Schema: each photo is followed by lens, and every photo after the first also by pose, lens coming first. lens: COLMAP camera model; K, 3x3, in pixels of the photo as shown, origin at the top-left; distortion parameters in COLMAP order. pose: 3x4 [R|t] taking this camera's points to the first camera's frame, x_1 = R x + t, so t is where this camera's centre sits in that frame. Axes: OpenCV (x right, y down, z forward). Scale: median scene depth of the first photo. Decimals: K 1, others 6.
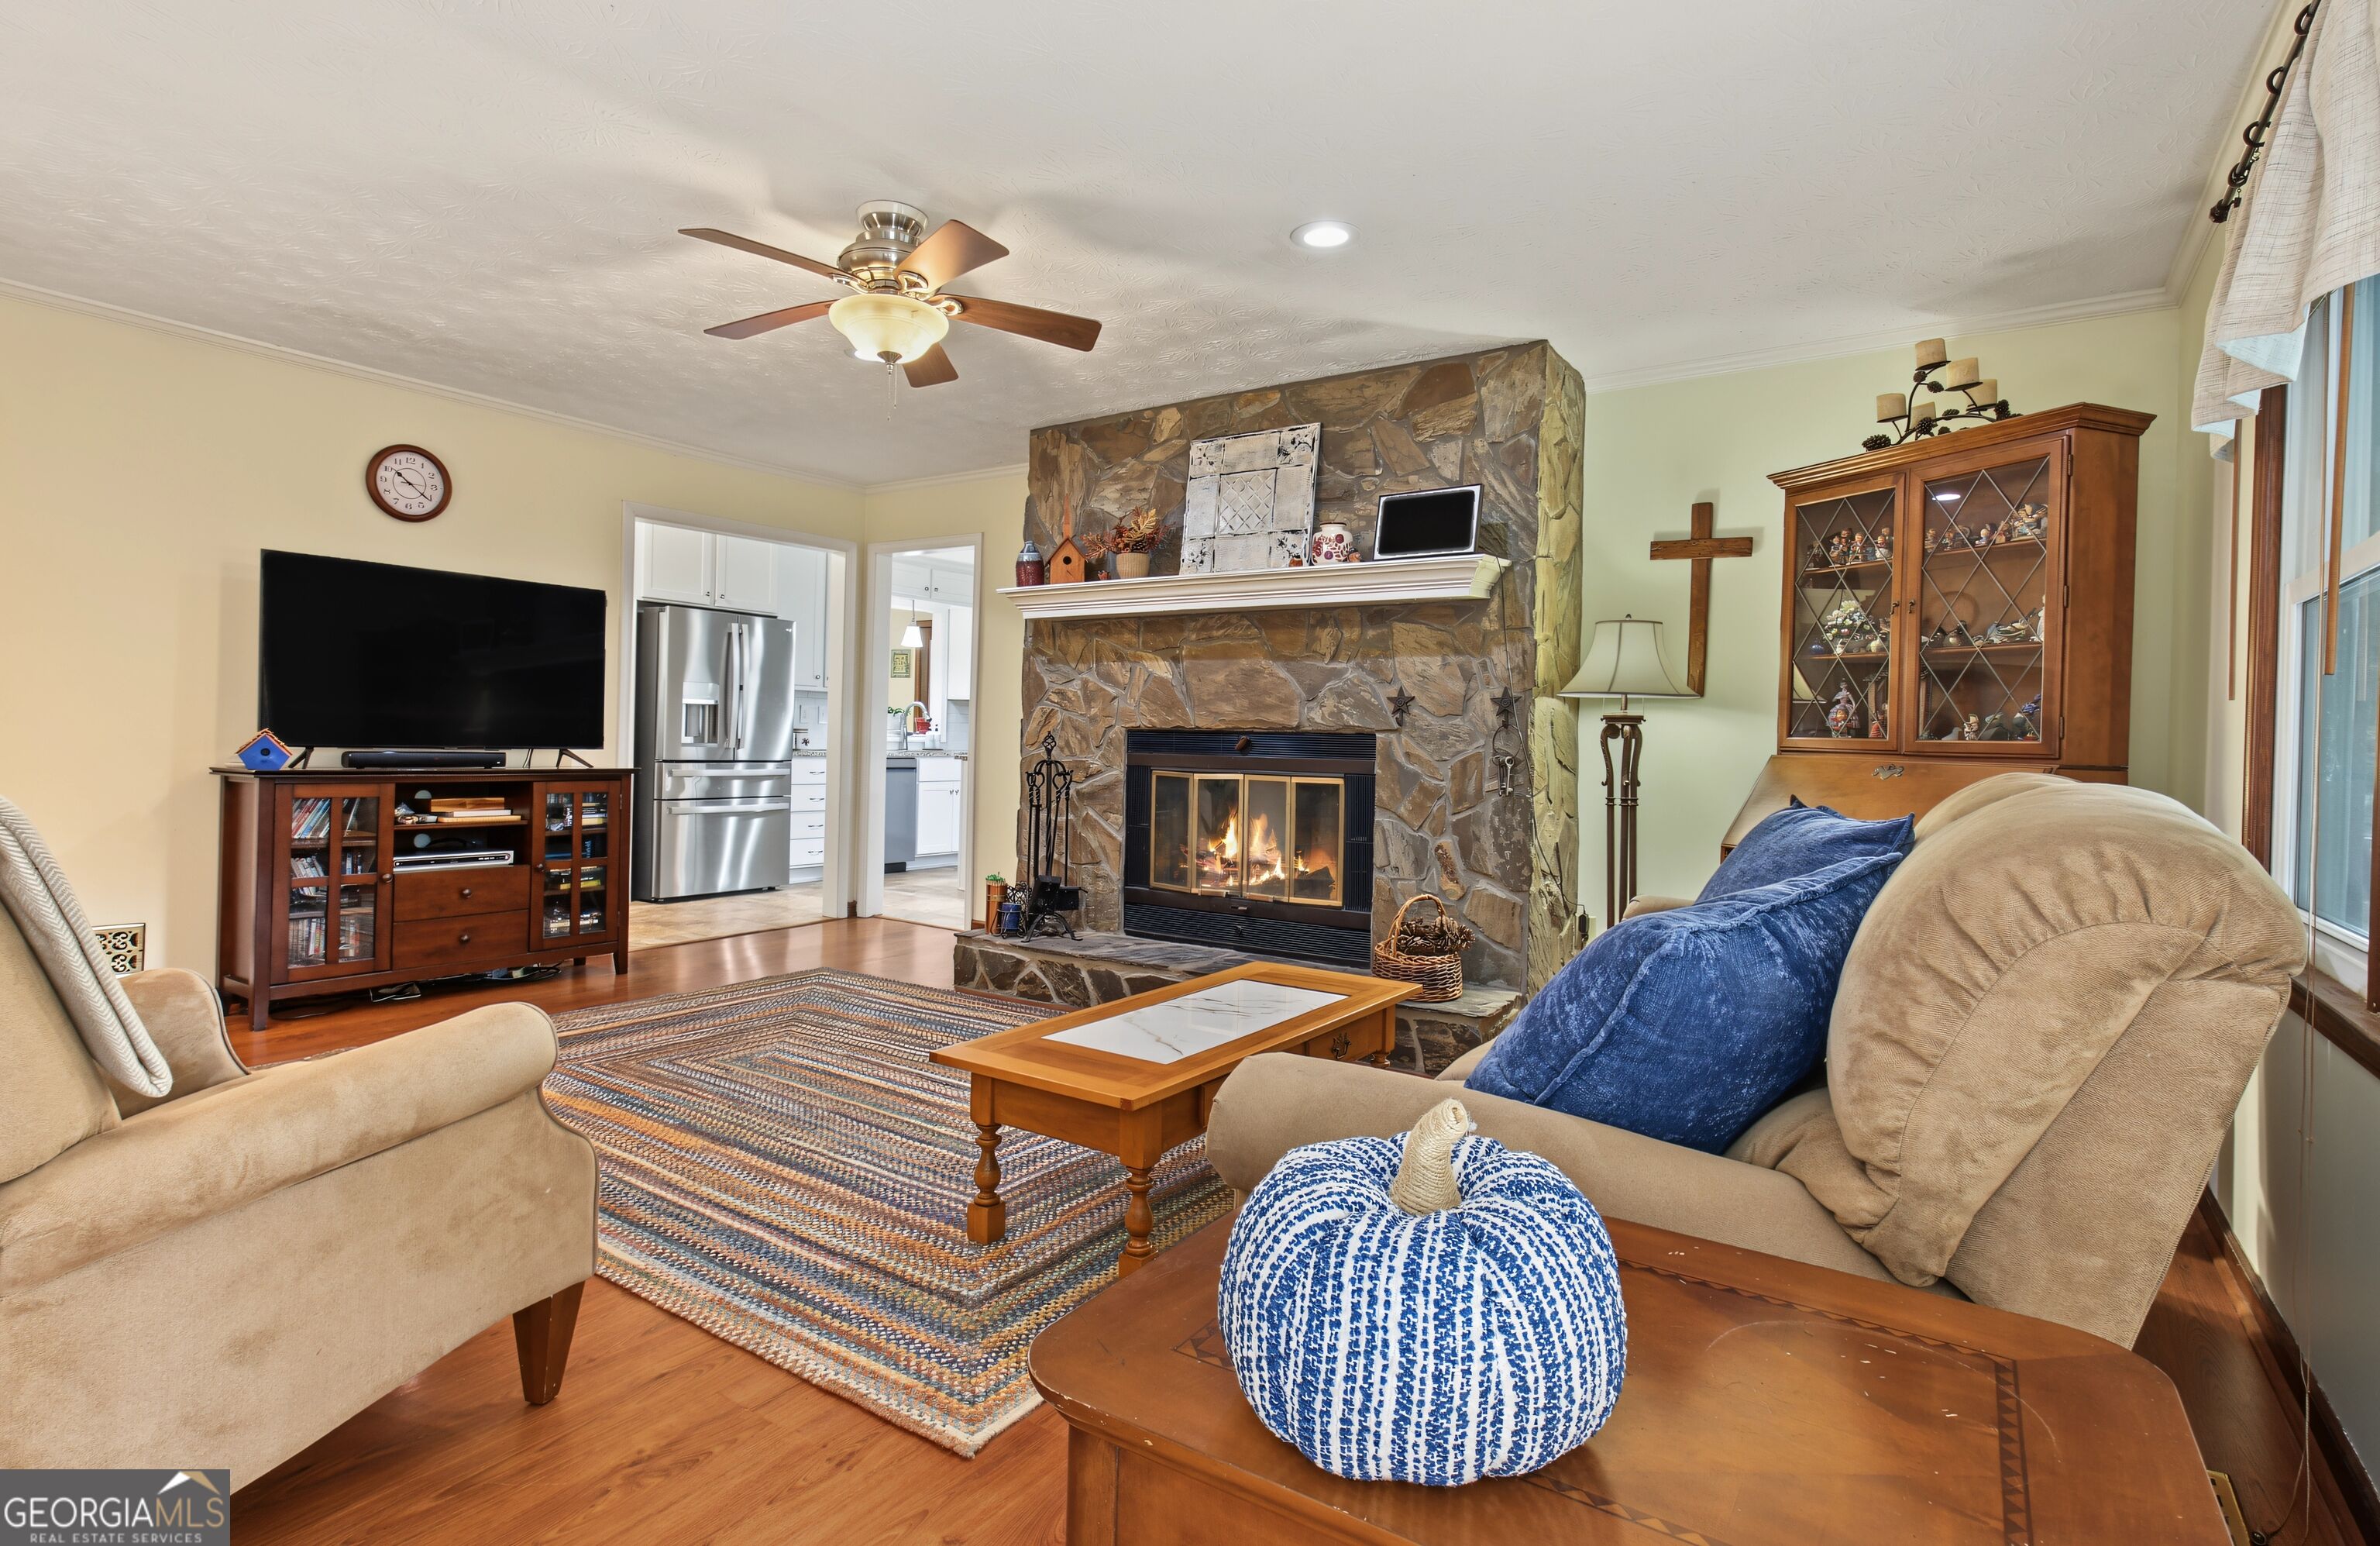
lens RADIAL K [[1184.3, 0, 1200.9], [0, 1184.3, 743.5], [0, 0, 1]] dist [0.010786, 0.002159]
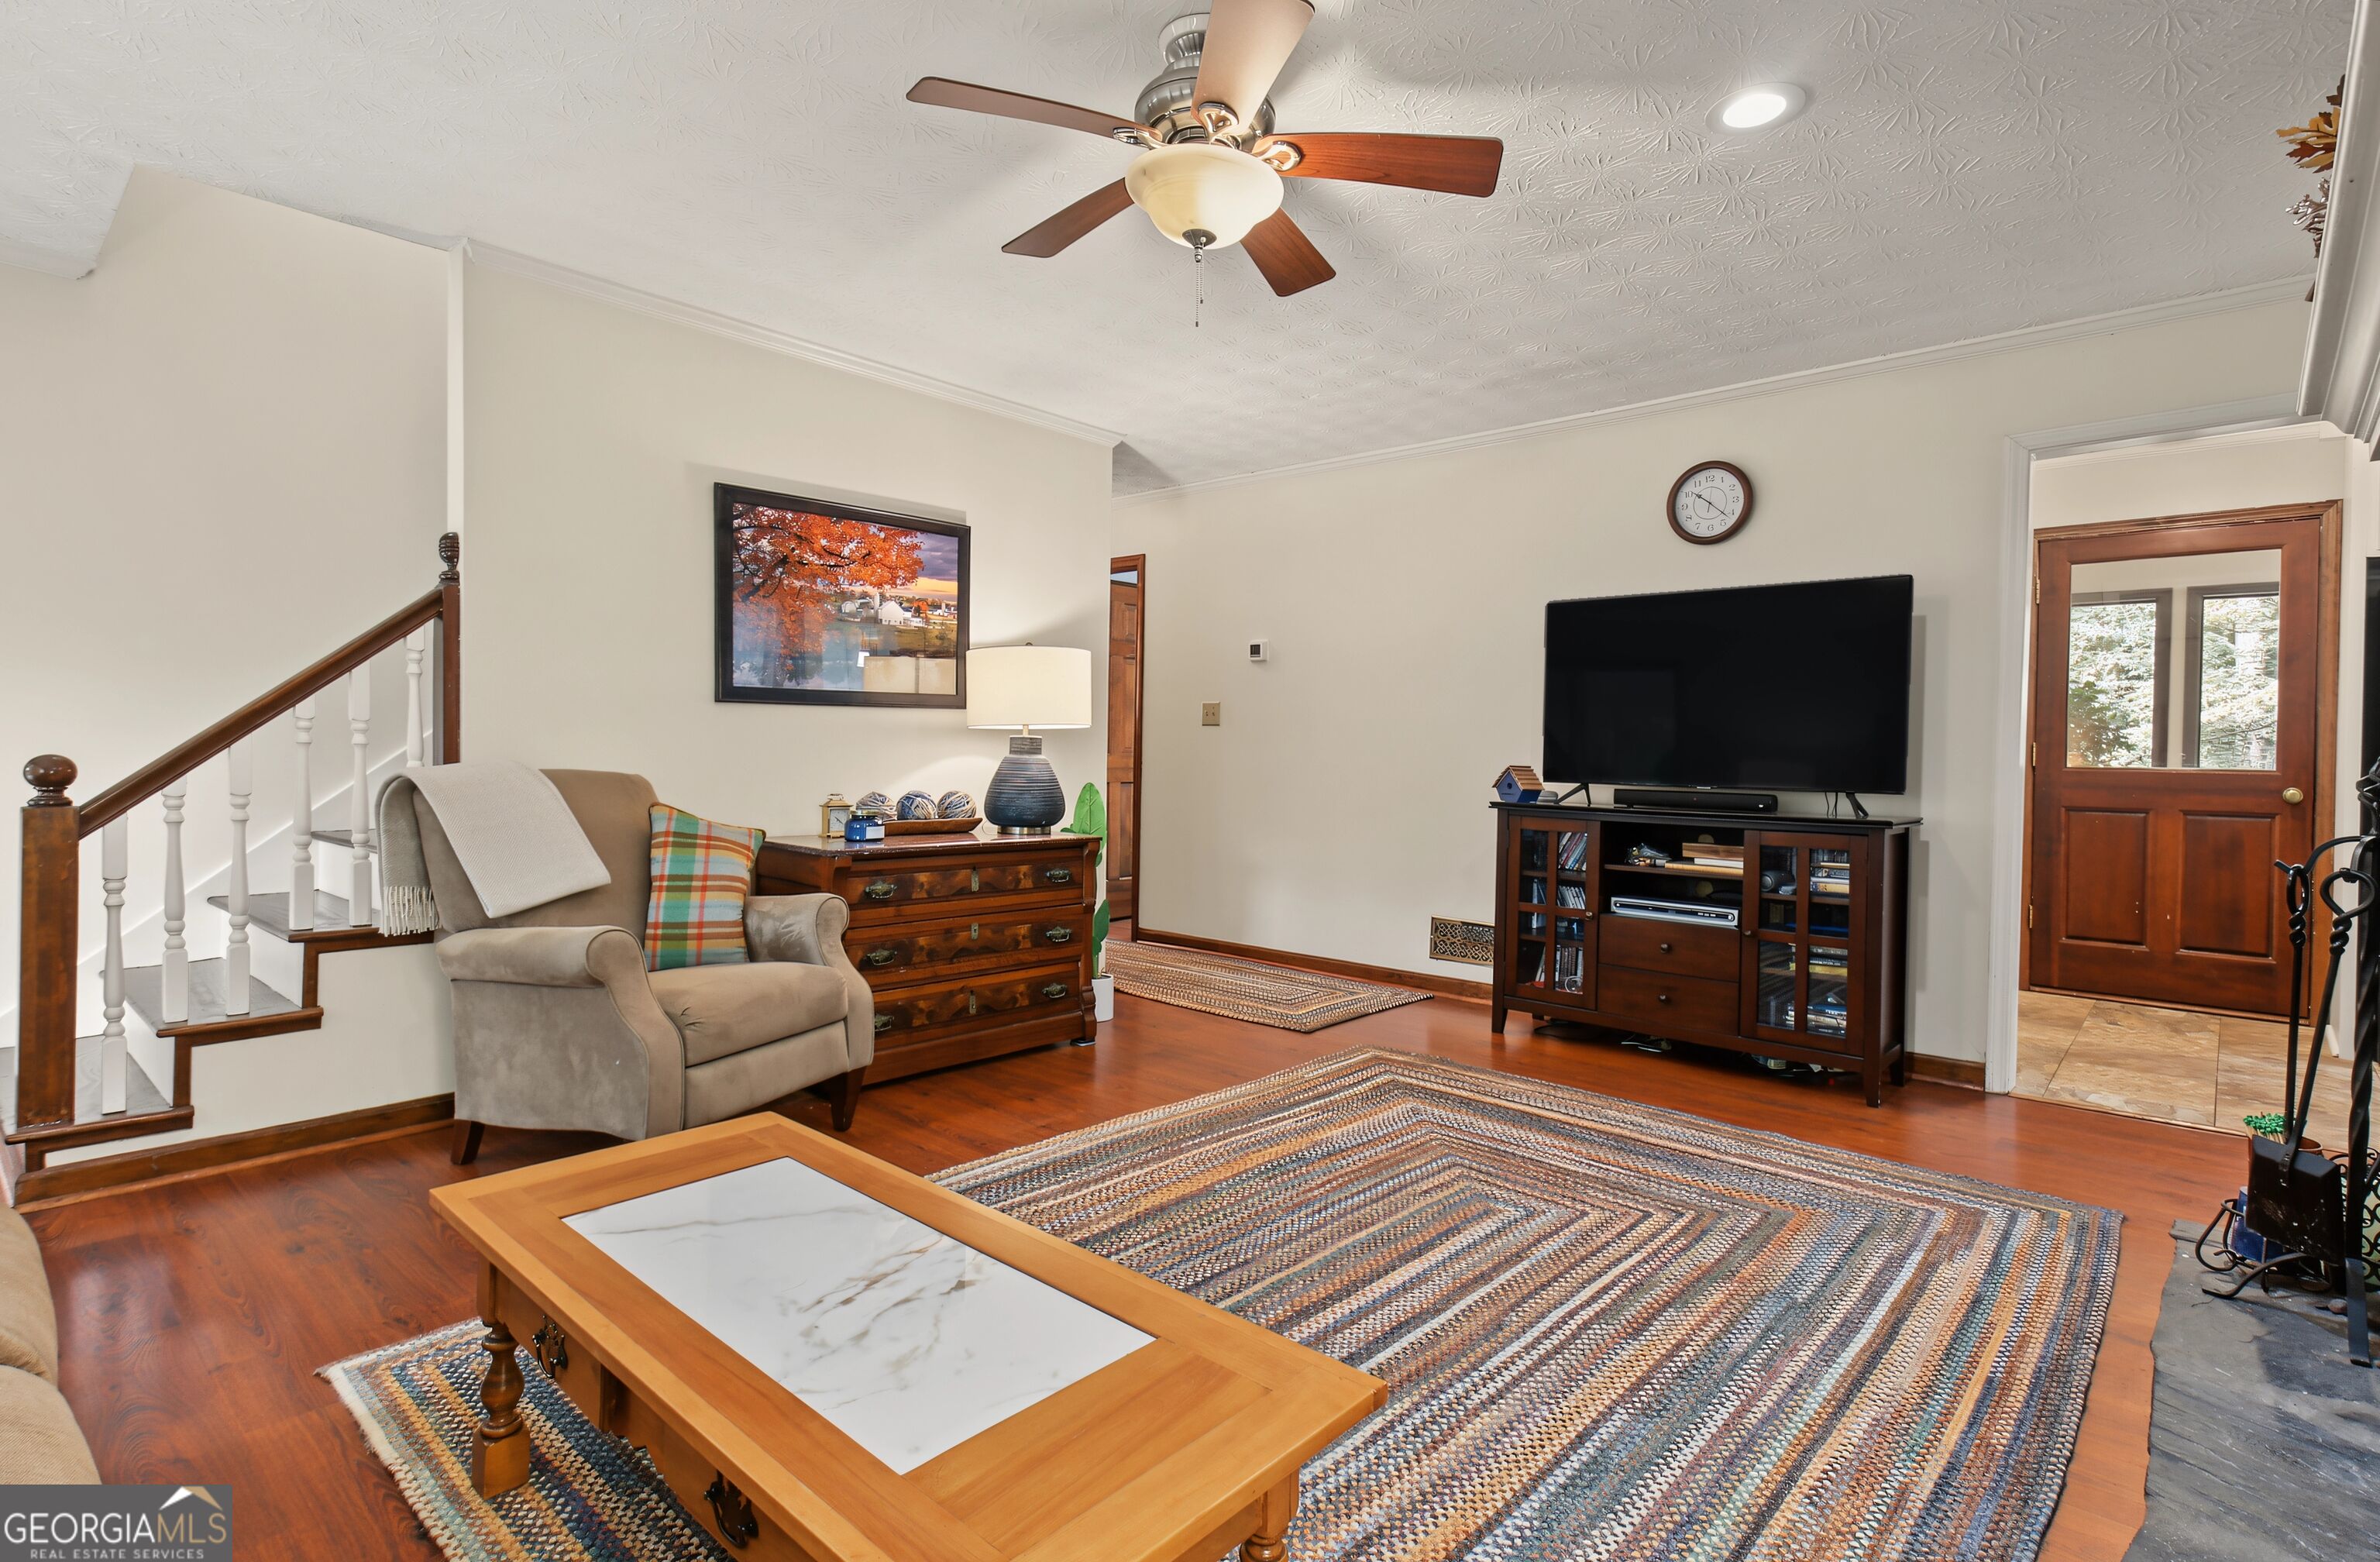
lens RADIAL K [[1124.9, 0, 1177.5], [0, 1124.9, 805.0], [0, 0, 1]] dist [0.003603, 0.000578]
pose [[-0.154121, 0.019628, -0.987857, 0.298819], [-0.022421, 0.999476, 0.023357, 0.005591], [0.987798, 0.025748, -0.153600, 0.804622]]
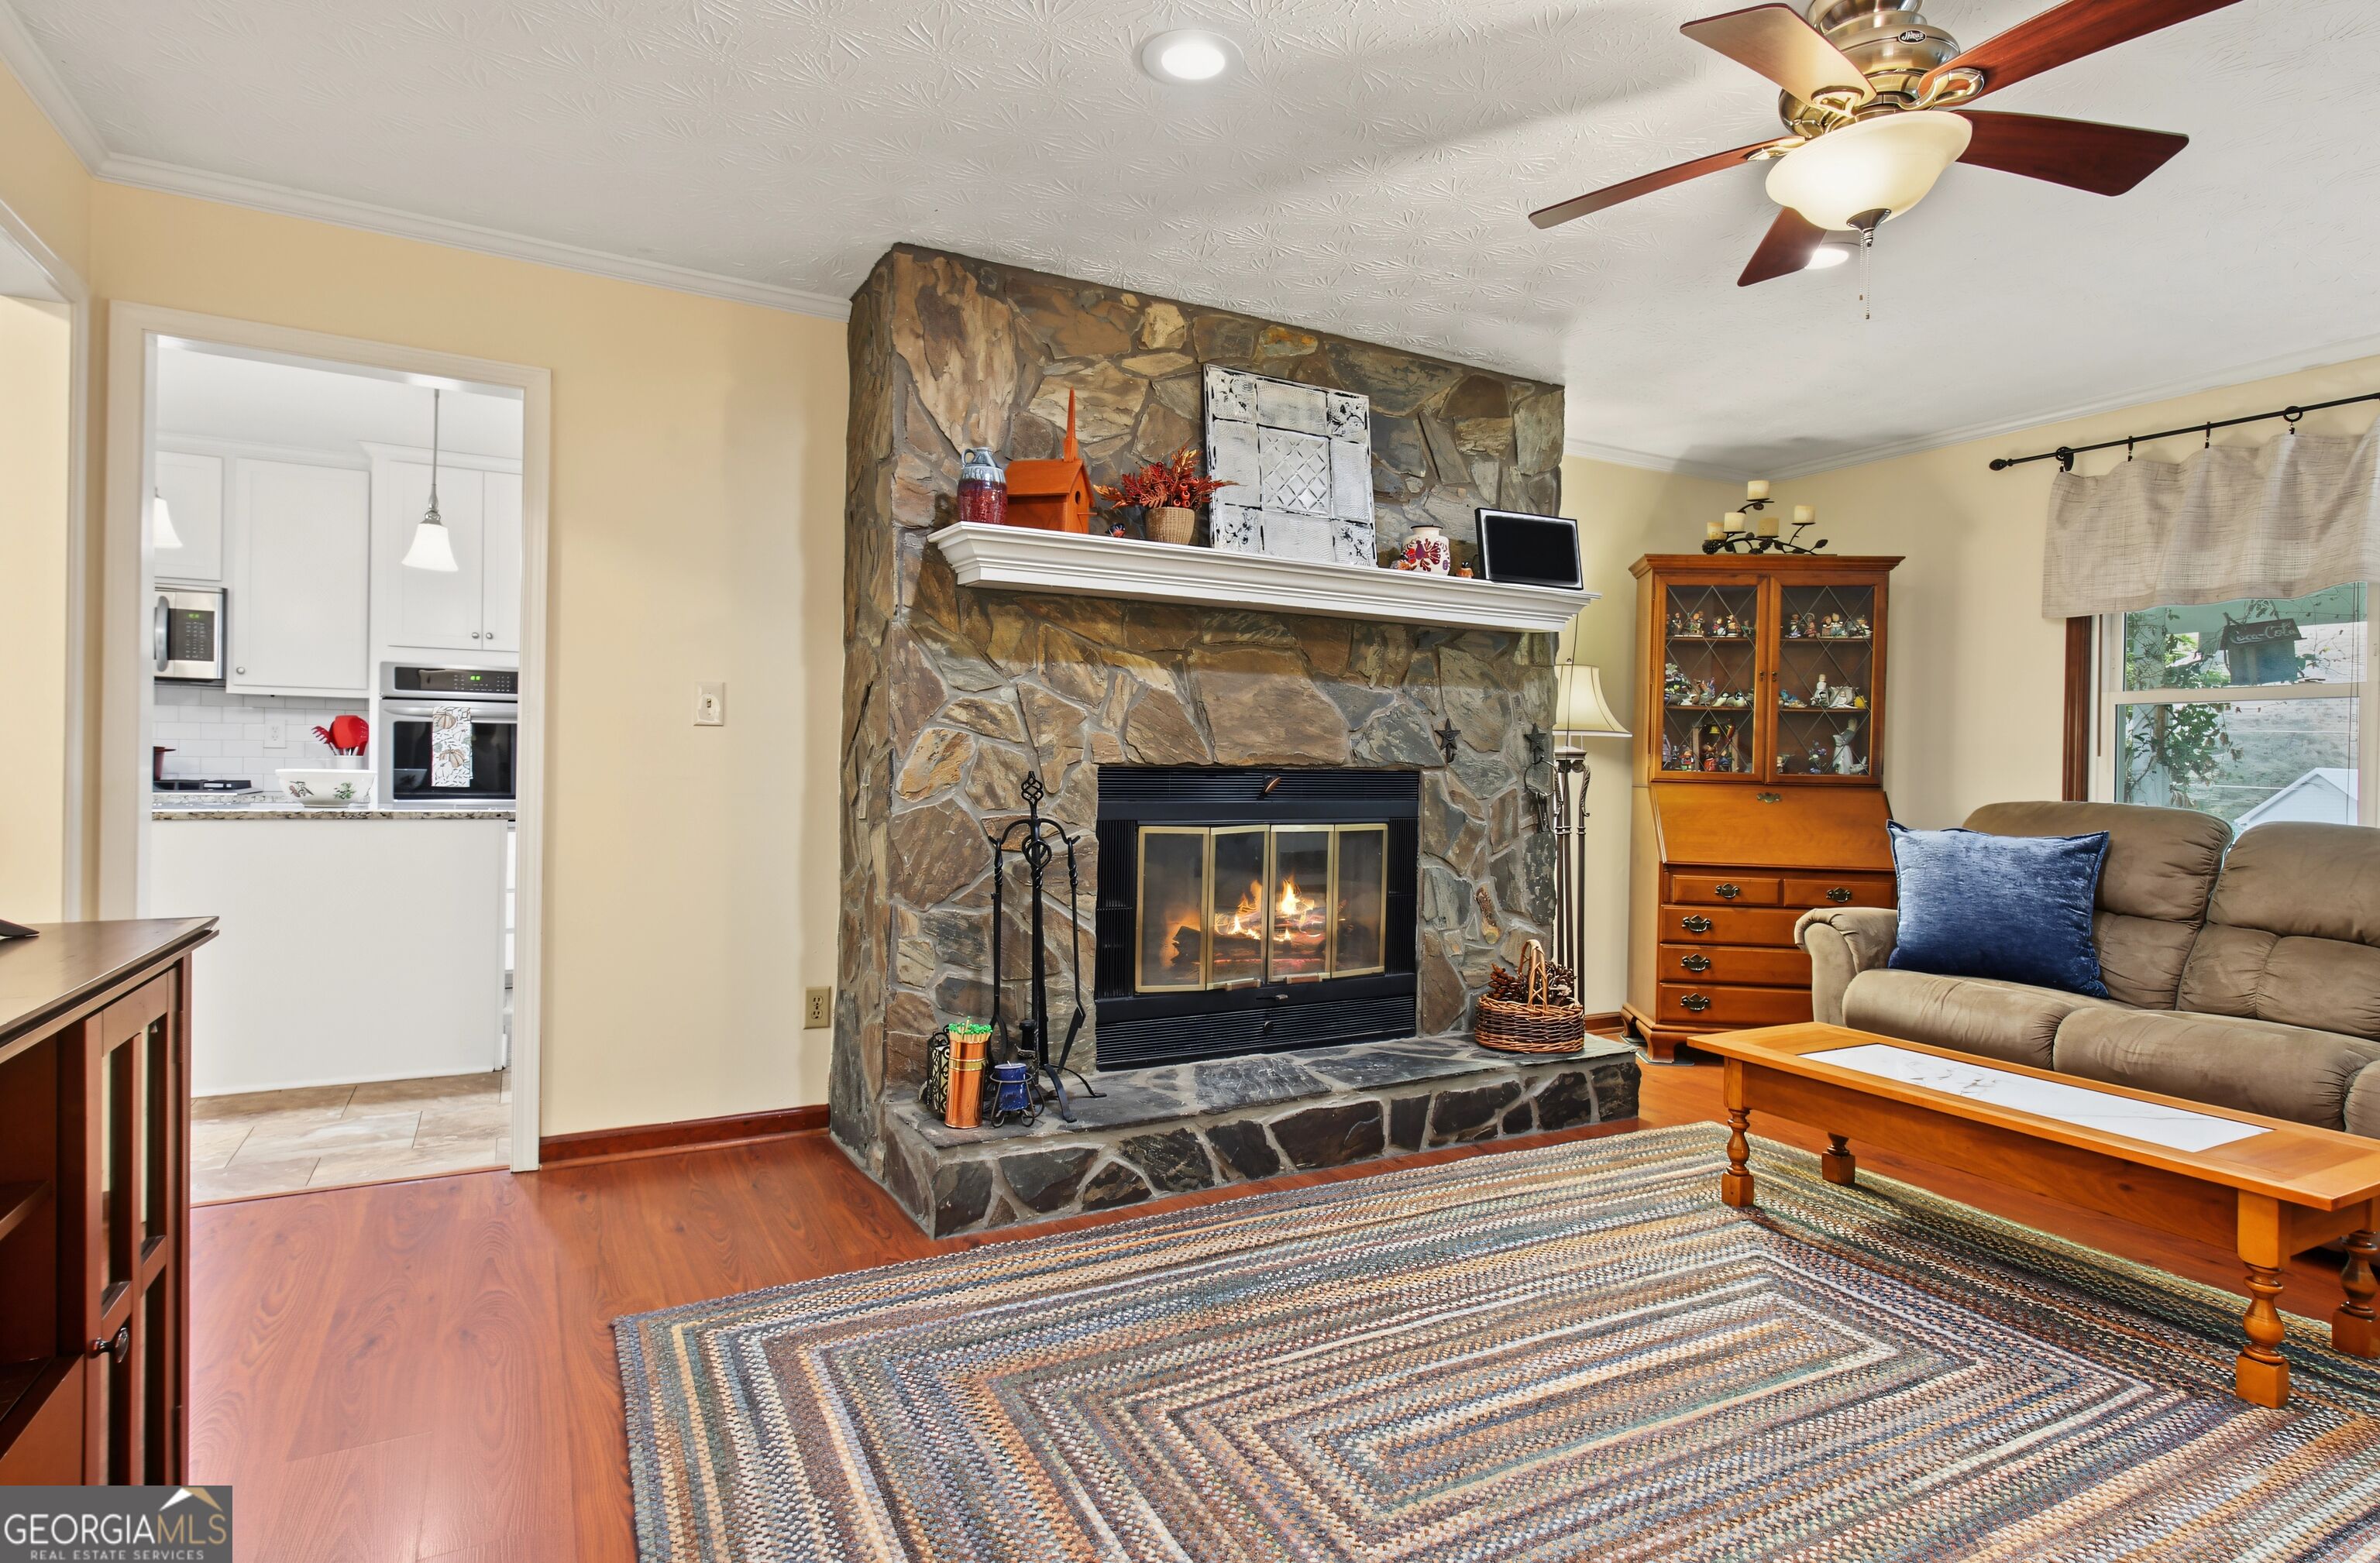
lens RADIAL K [[1220.2, 0, 1190.2], [0, 1220.2, 772.6], [0, 0, 1]] dist [0.004275, -0.002710]
pose [[0.463169, -0.021123, 0.886018, -0.753634], [-0.001878, 0.999690, 0.024815, -0.029594], [-0.886268, -0.013157, 0.462986, 0.743535]]
